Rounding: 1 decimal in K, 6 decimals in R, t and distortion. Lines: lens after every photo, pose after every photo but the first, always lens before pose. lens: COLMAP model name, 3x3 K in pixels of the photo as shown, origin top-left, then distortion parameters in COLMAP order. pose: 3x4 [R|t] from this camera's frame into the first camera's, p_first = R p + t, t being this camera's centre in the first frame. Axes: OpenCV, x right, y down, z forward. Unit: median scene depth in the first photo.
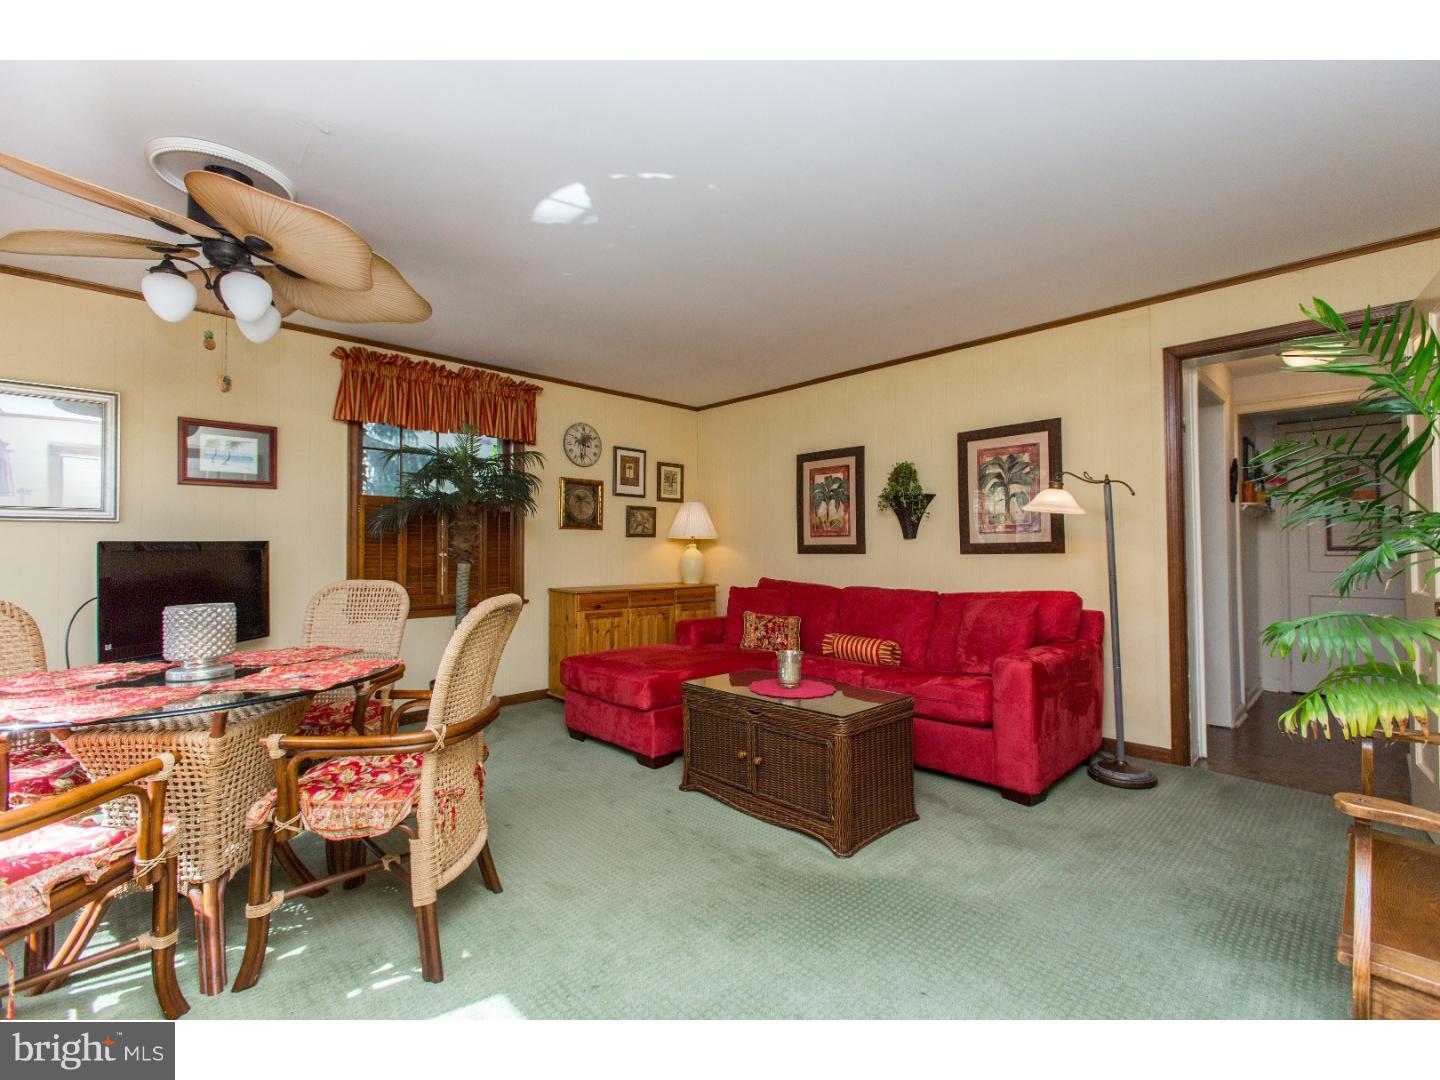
lens RADIAL K [[643.9, 0, 724.8], [0, 643.9, 537.3], [0, 0, 1]] dist [0.000116, 0.000226]
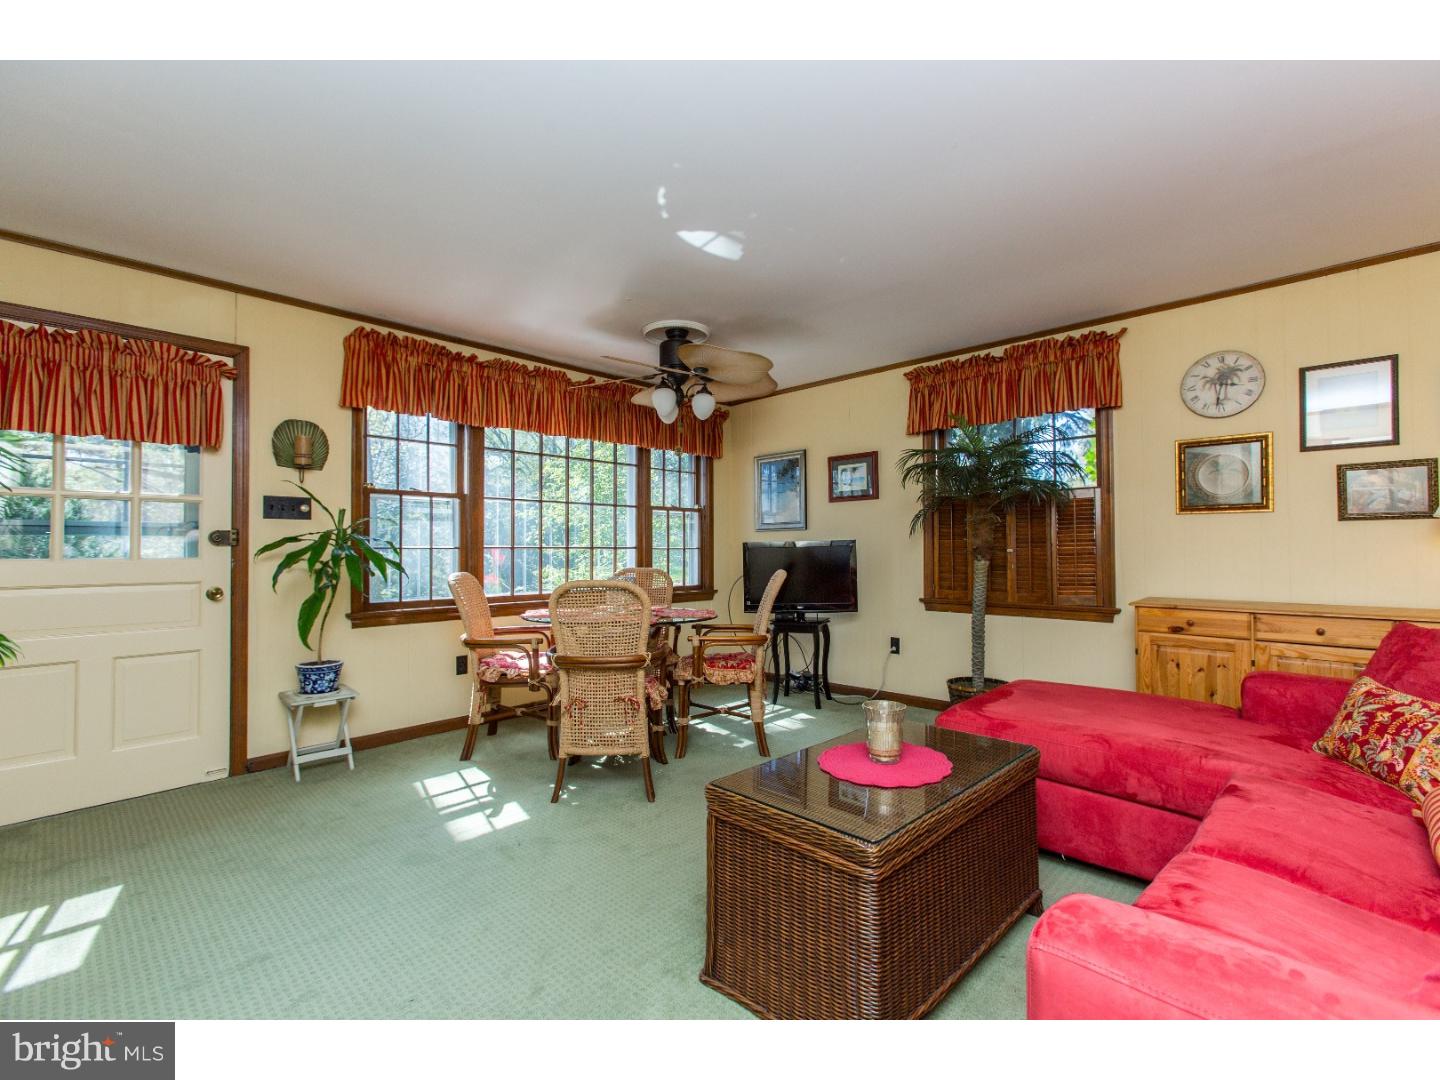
lens RADIAL K [[643.9, 0, 724.8], [0, 643.9, 537.3], [0, 0, 1]] dist [0.000116, 0.000226]
pose [[0.035358, -0.012513, -0.999296, 0.466501], [0.029672, 0.999494, -0.011465, 0.006291], [0.998934, -0.029246, 0.035711, 0.516094]]
